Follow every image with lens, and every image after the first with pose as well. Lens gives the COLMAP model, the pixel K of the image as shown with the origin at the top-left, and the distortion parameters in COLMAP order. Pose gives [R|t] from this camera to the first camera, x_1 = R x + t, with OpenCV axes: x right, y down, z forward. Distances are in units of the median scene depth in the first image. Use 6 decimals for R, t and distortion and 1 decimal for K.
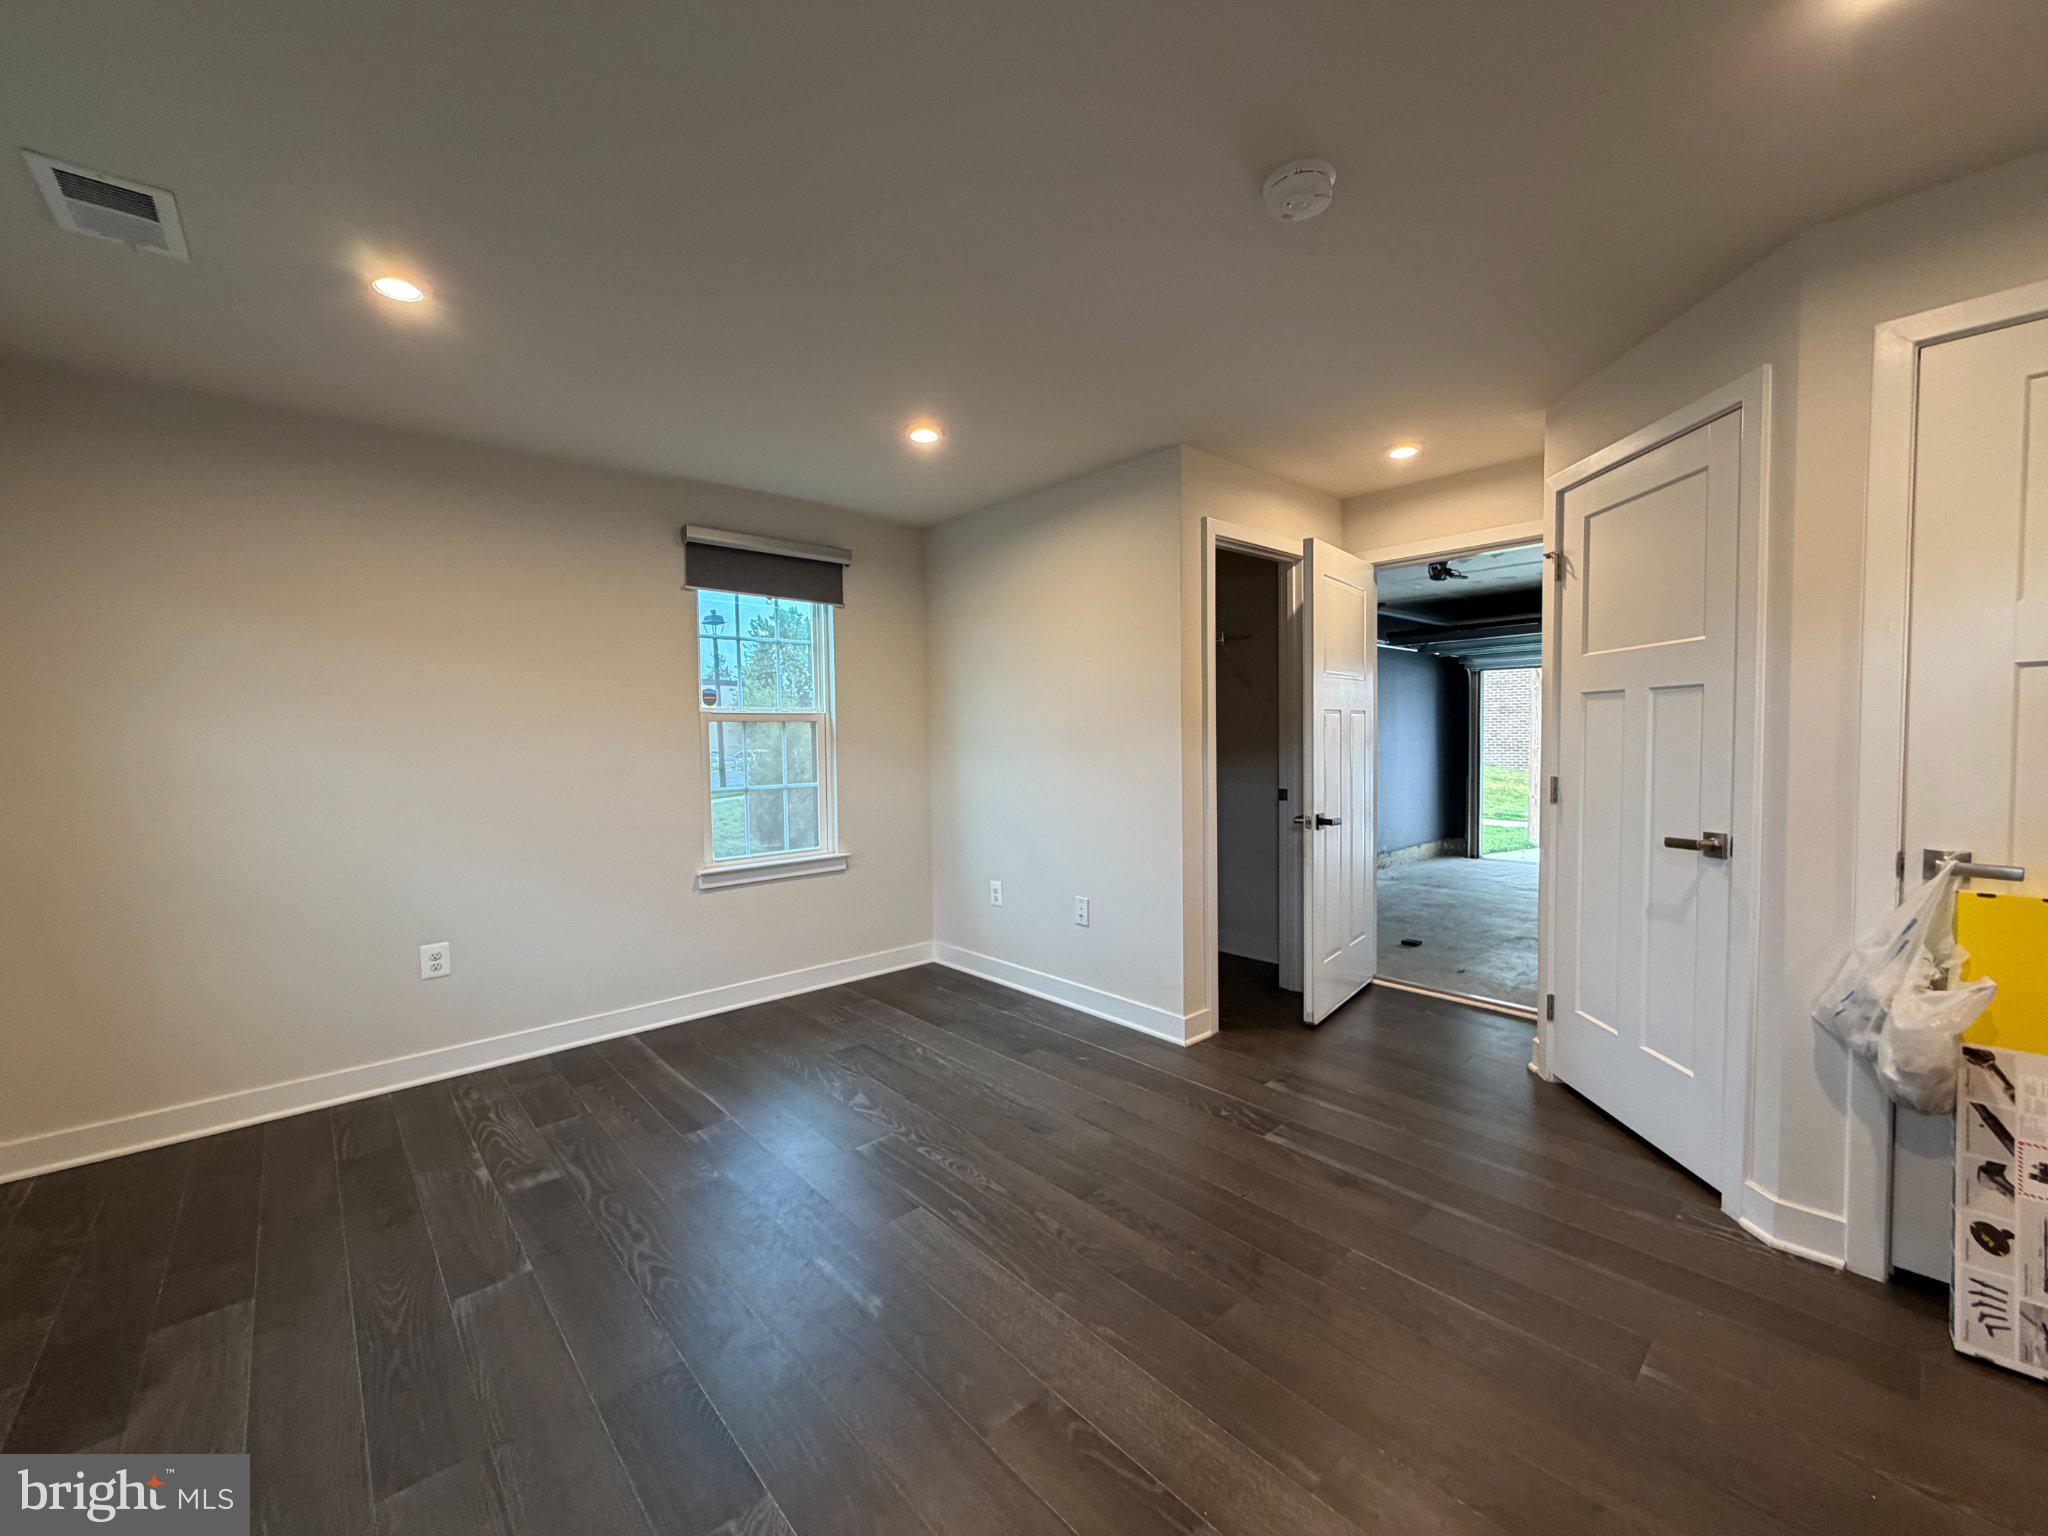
lens RADIAL K [[813.7, 0, 1015.5], [0, 813.7, 767.6], [0, 0, 1]] dist [0.009041, -0.000414]
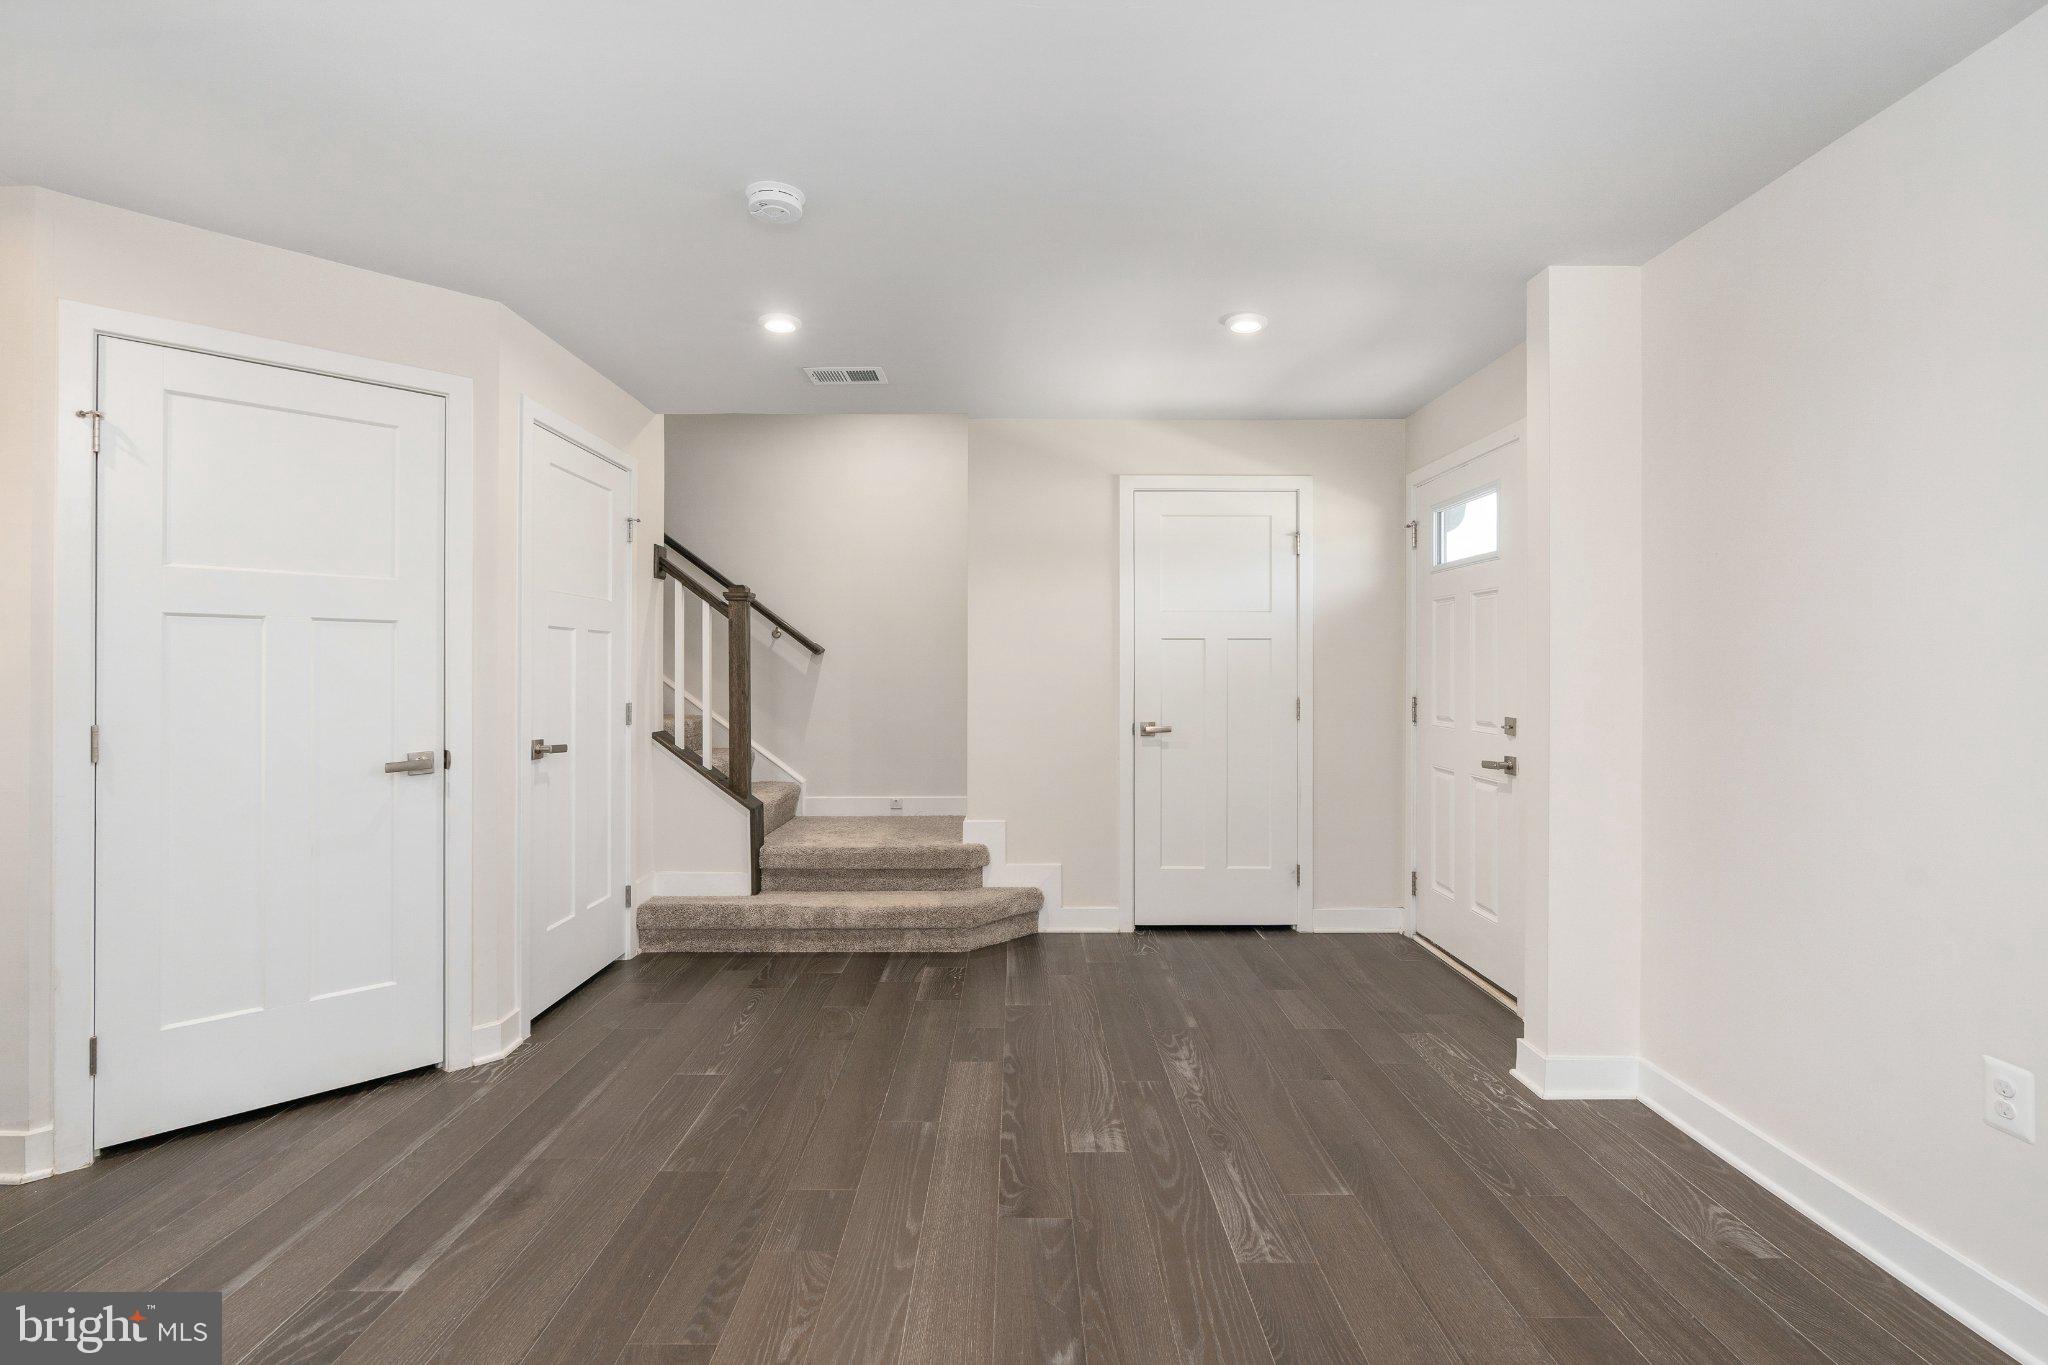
lens RADIAL K [[901.2, 0, 1018.9], [0, 901.2, 675.7], [0, 0, 1]] dist [-0.000751, -0.000034]
pose [[-0.738497, 0.013104, 0.674130, -0.628863], [0.040159, 0.998891, 0.024577, -0.028131], [-0.673060, 0.045222, -0.738204, 1.396431]]
